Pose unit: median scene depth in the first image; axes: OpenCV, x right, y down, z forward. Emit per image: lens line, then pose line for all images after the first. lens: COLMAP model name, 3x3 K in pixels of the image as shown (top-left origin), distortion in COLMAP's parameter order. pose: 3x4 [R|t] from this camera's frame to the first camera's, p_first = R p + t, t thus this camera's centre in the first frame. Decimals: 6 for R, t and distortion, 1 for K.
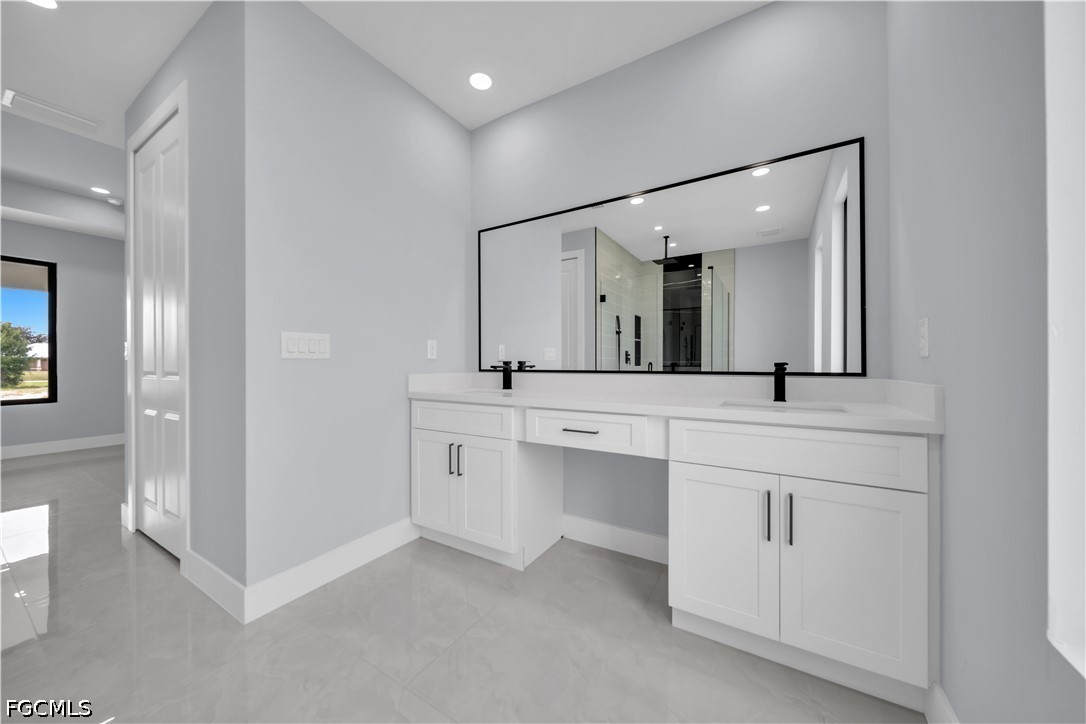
lens RADIAL K [[377.7, 0, 543.8], [0, 377.7, 364.9], [0, 0, 1]] dist [-0.000538, -0.000479]
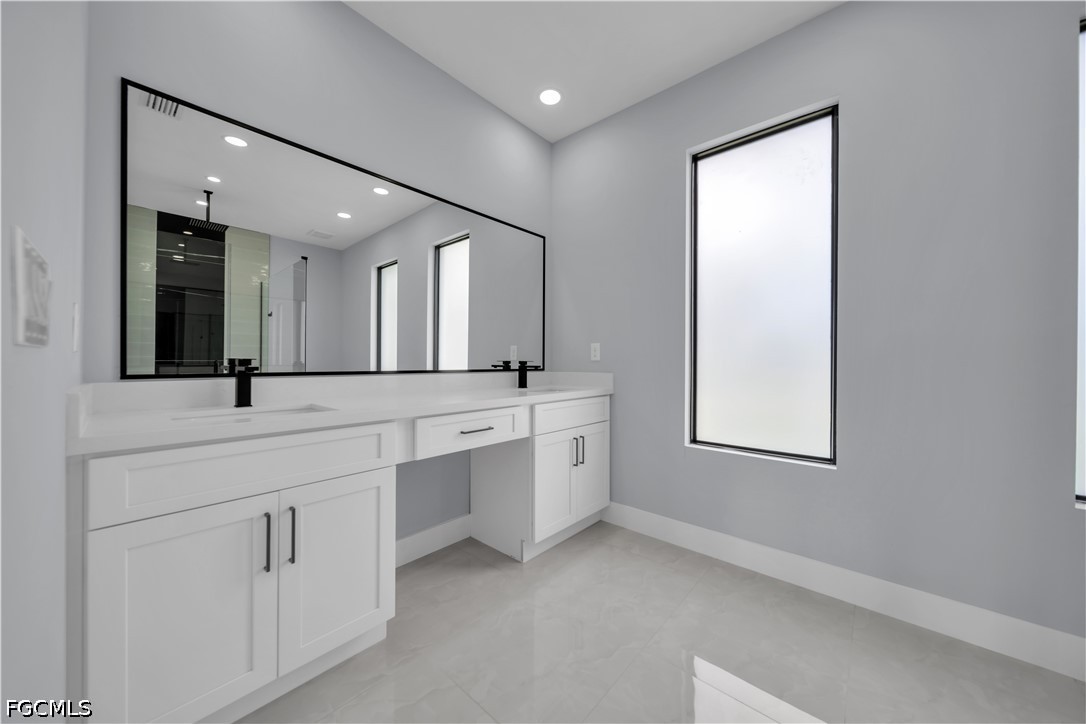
lens RADIAL K [[377.7, 0, 548.2], [0, 377.7, 360.9], [0, 0, 1]] dist [-0.000538, -0.000479]
pose [[0.169057, 0.006811, 0.985583, -0.763479], [0.000771, 0.999975, -0.007043, -0.003083], [-0.985606, 0.001951, 0.169047, 0.560576]]
